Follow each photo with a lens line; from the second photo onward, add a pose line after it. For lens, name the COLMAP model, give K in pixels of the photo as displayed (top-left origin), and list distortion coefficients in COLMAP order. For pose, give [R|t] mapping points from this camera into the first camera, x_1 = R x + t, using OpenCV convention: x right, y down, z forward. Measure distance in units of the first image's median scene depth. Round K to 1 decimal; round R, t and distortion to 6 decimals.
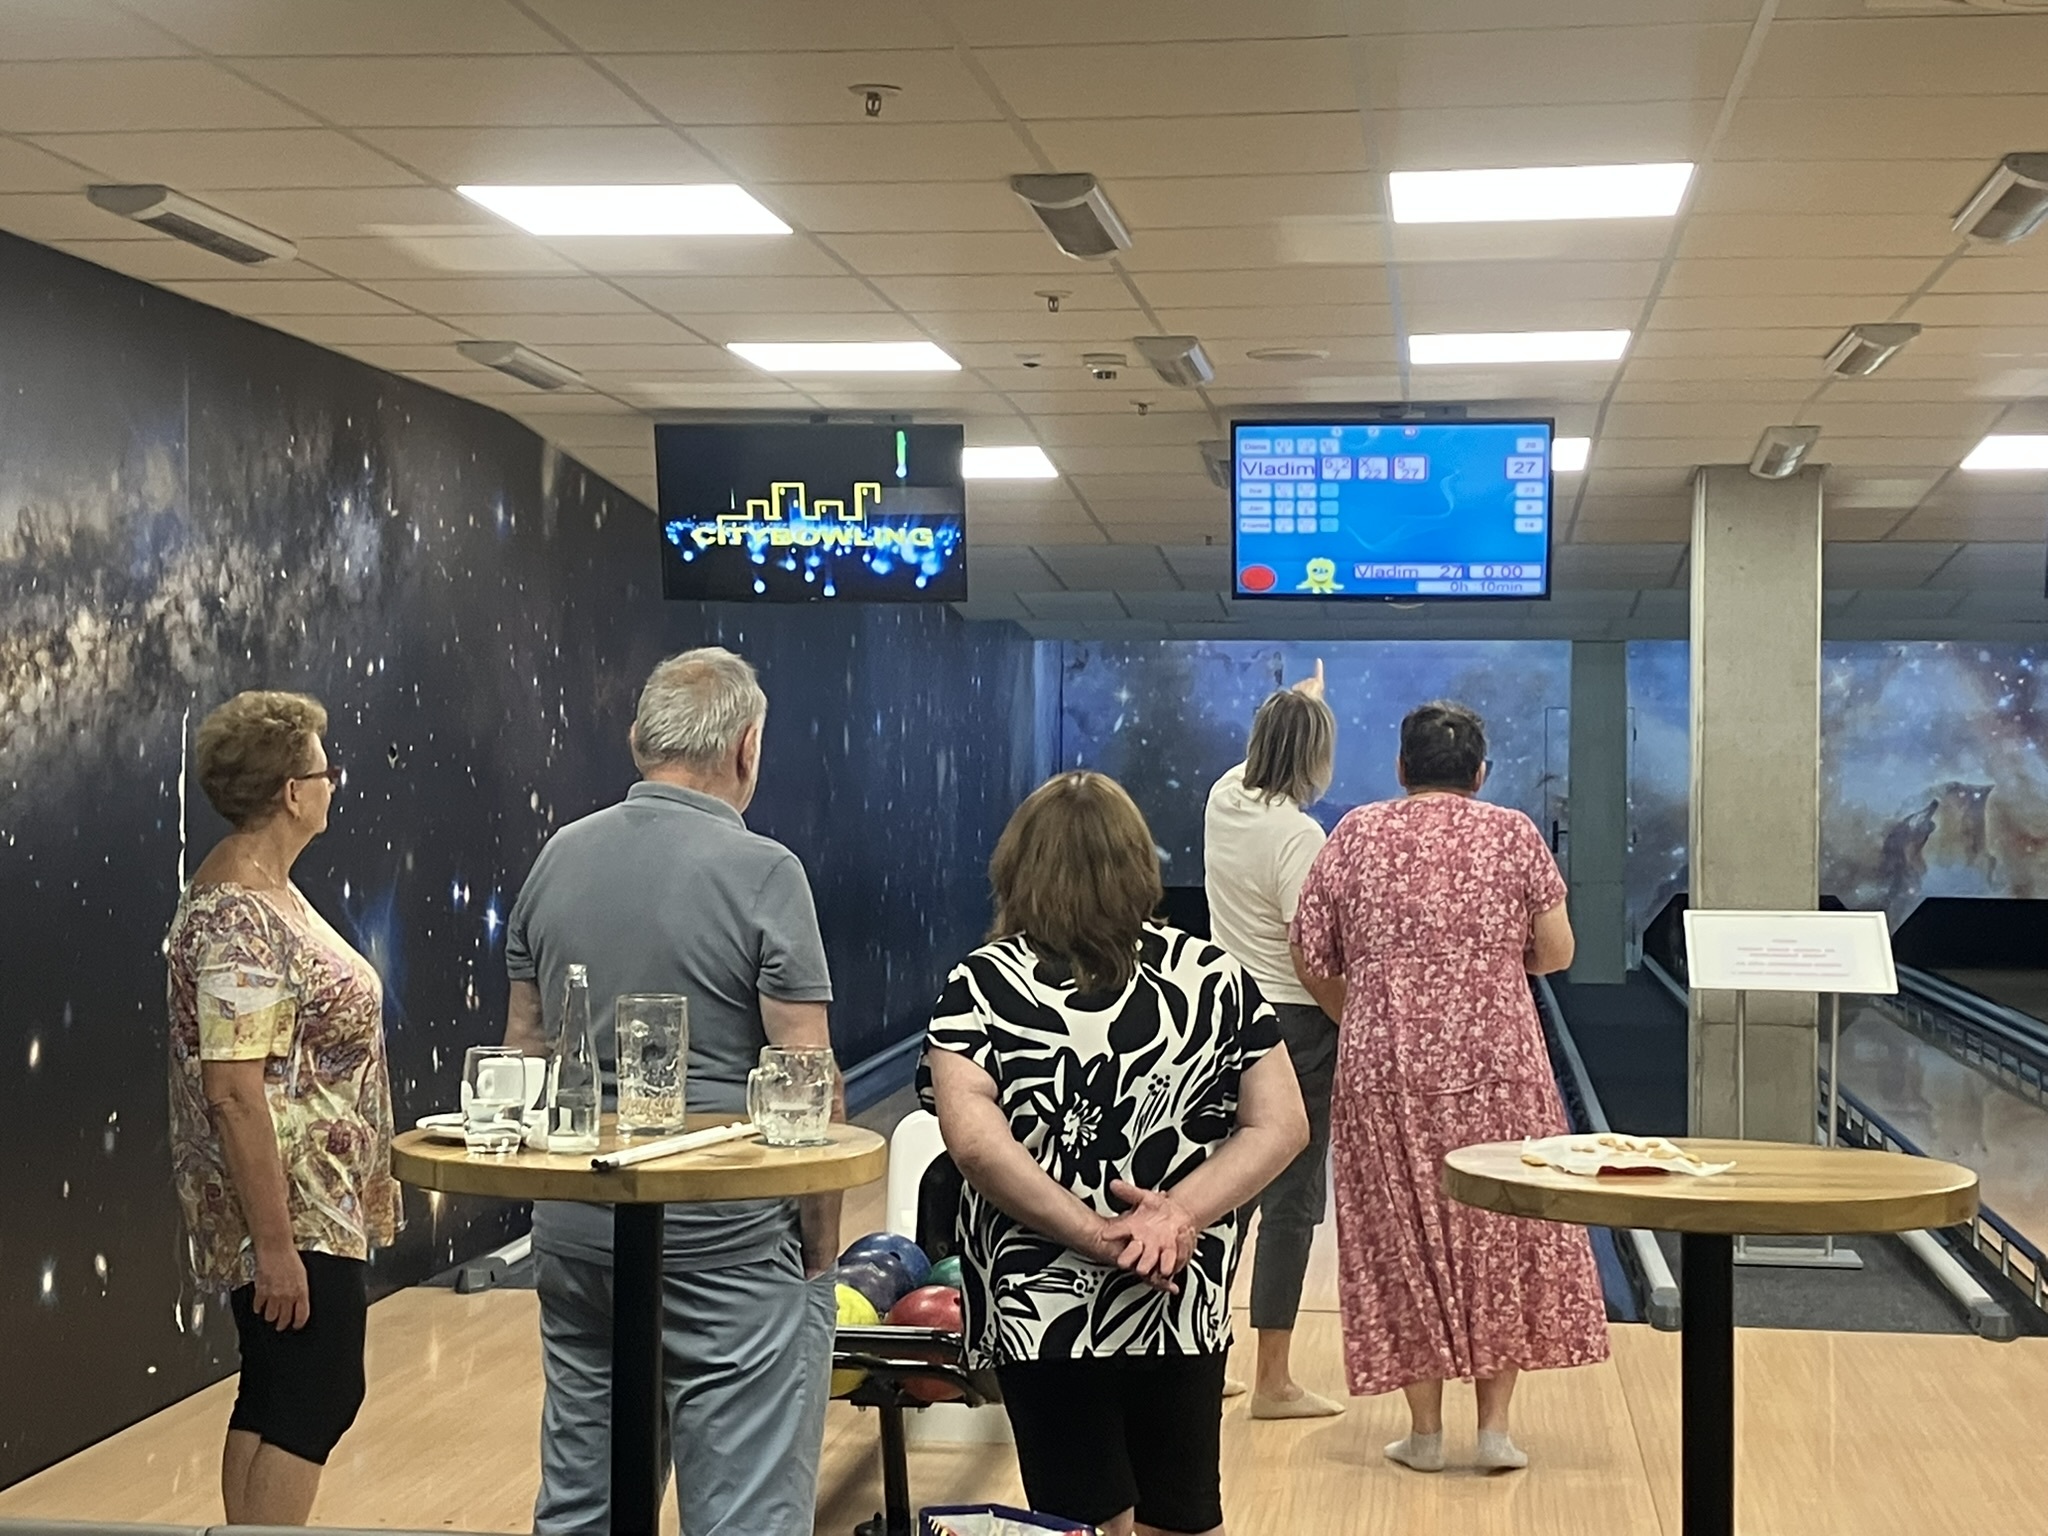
lens RADIAL K [[3405.6, 0, 938.1], [0, 3405.6, 770.6], [0, 0, 1]] dist [0.215461, 0.000000]
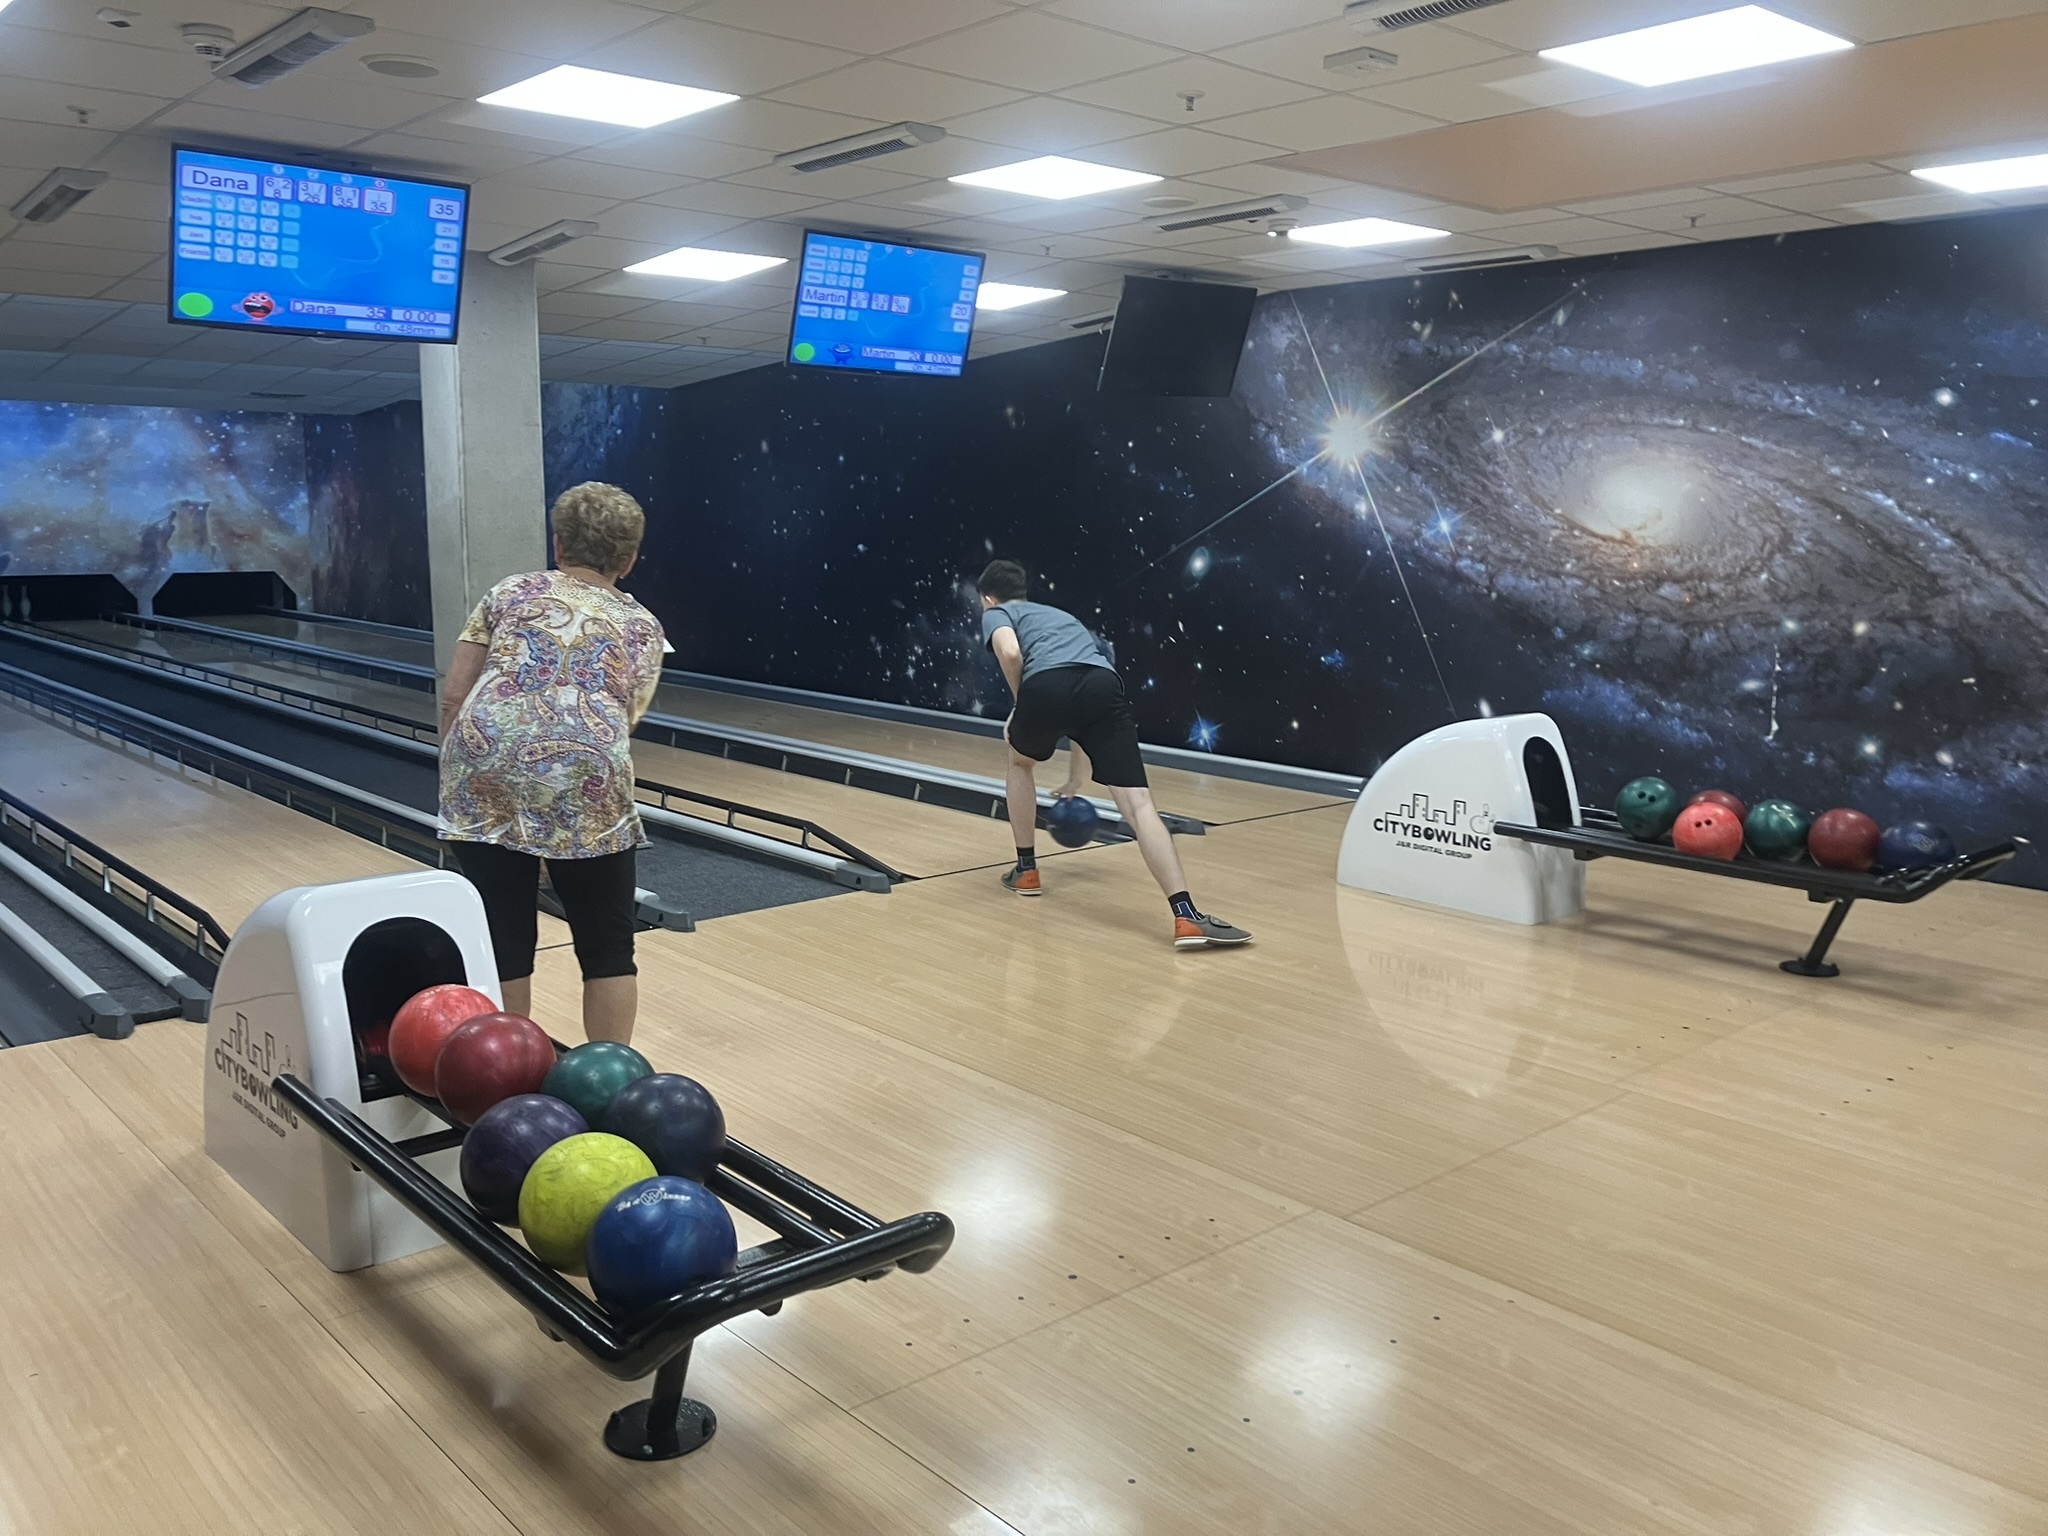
lens RADIAL K [[1698.2, 0, 1008.4], [0, 1698.2, 770.9], [0, 0, 1]] dist [0.042866, -0.040282]
pose [[0.646721, -0.122596, 0.752810, -0.157482], [0.000939, 0.987125, 0.159948, 0.001825], [-0.762726, -0.102735, 0.638509, 0.442272]]
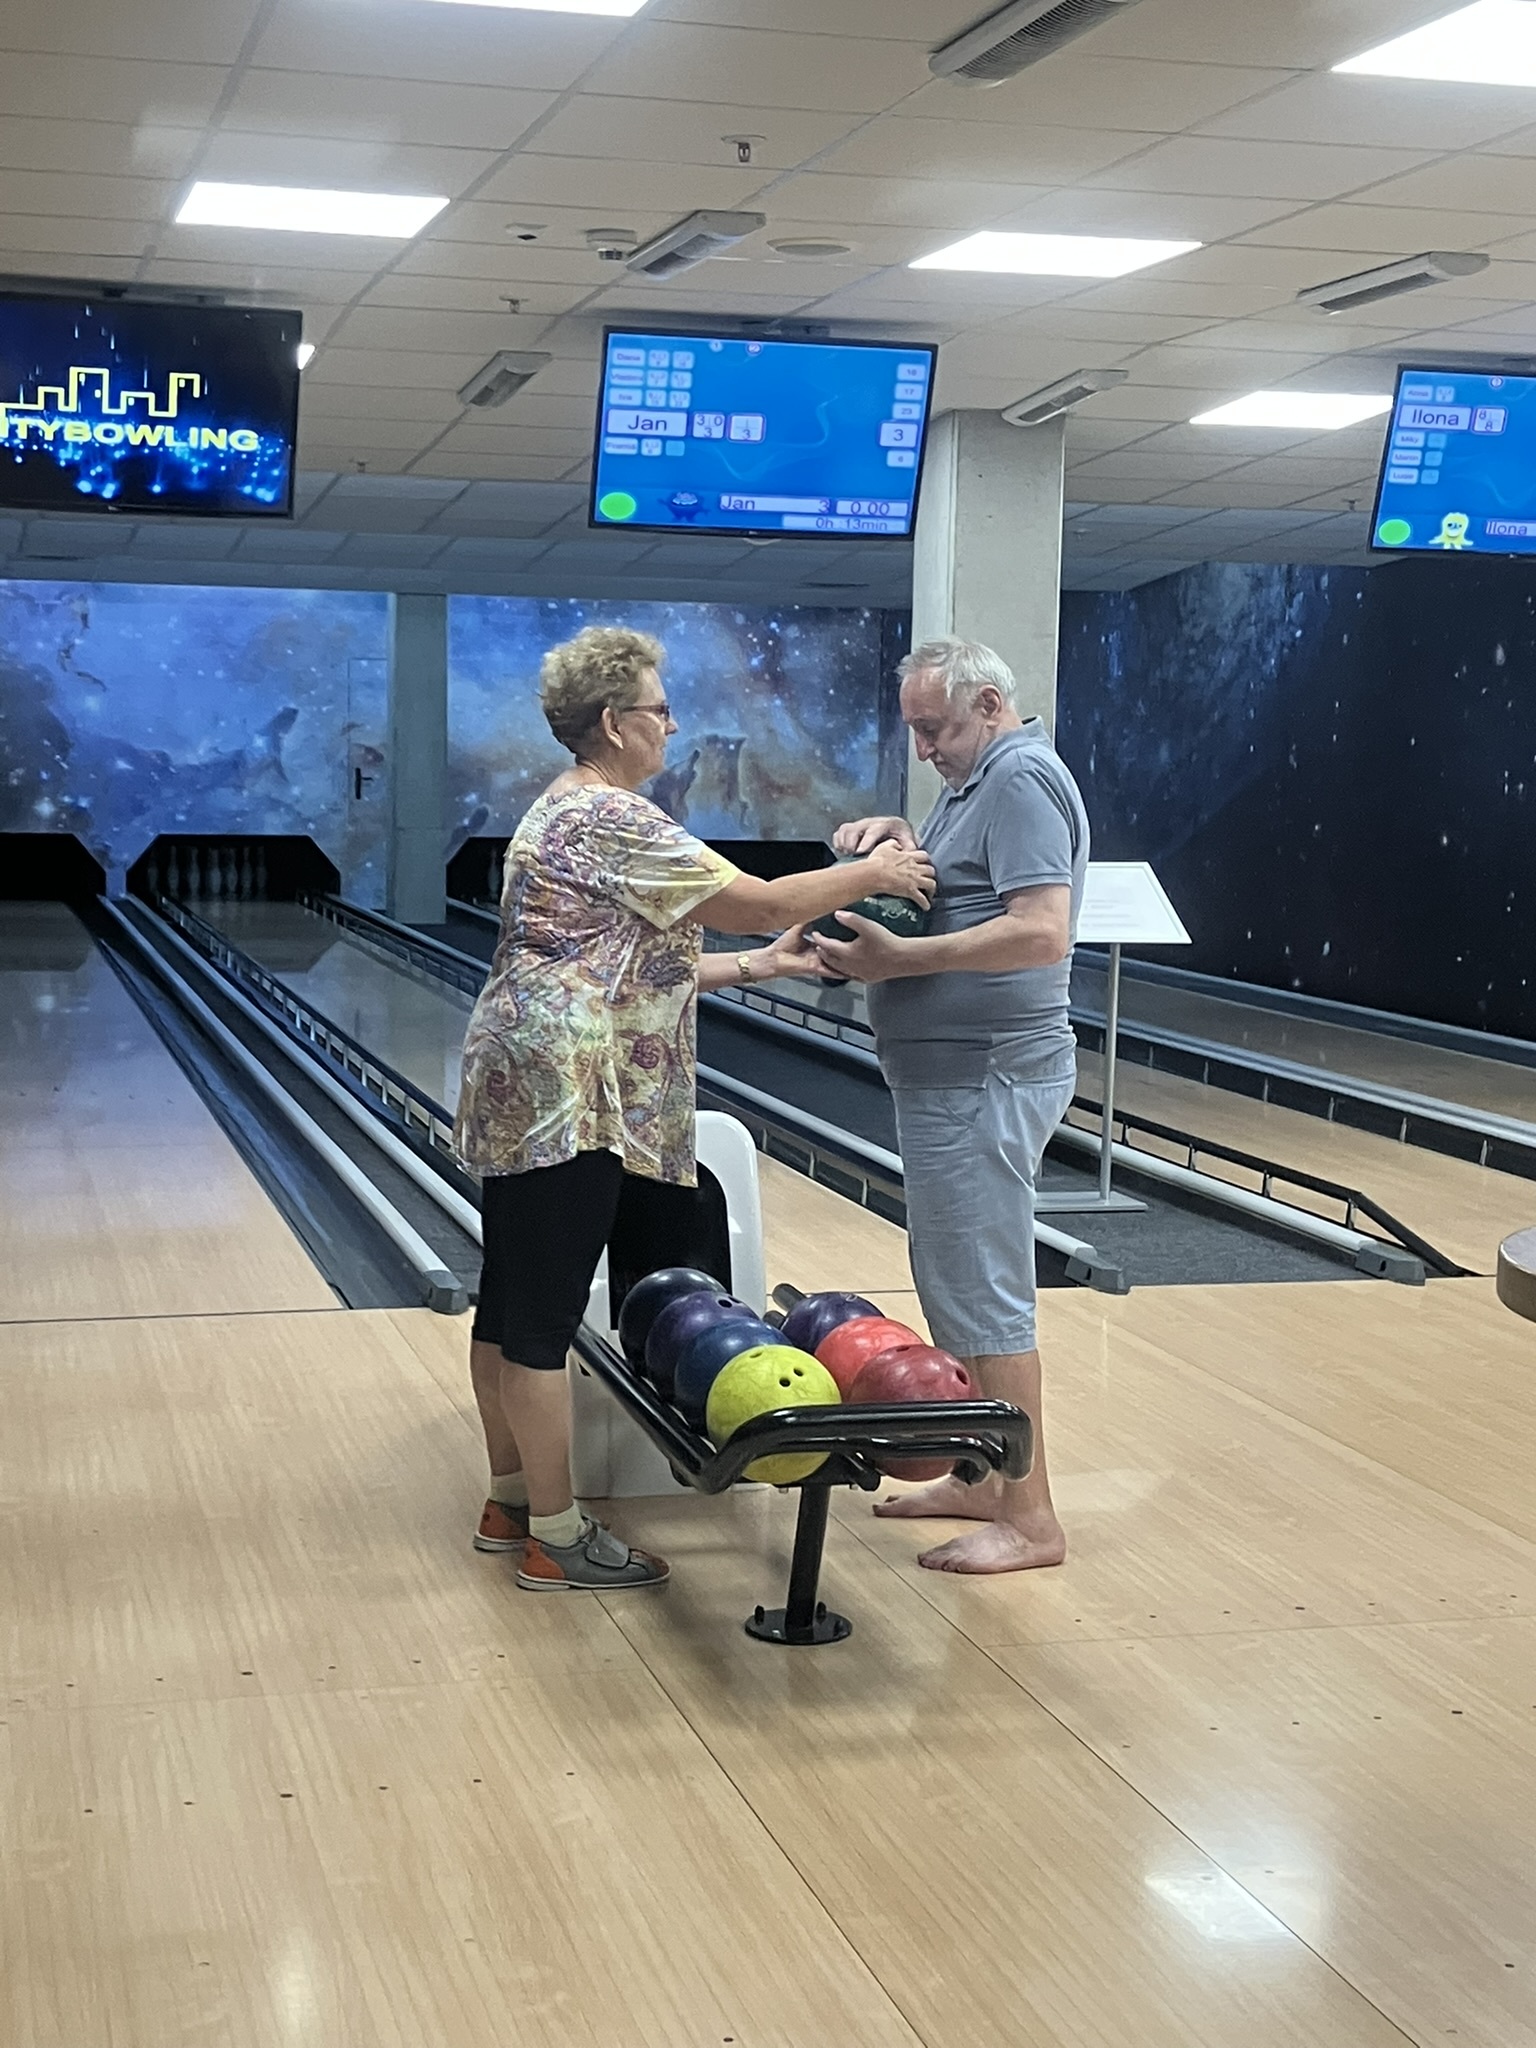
lens RADIAL K [[3096.3, 0, 709.0], [0, 3096.3, 1075.0], [0, 0, 1]] dist [0.077901, 0.000000]
pose [[0.921189, -0.033012, 0.387712, -0.206463], [-0.011362, 0.993688, 0.111602, 0.002298], [-0.388949, -0.107211, 0.915000, 0.207732]]
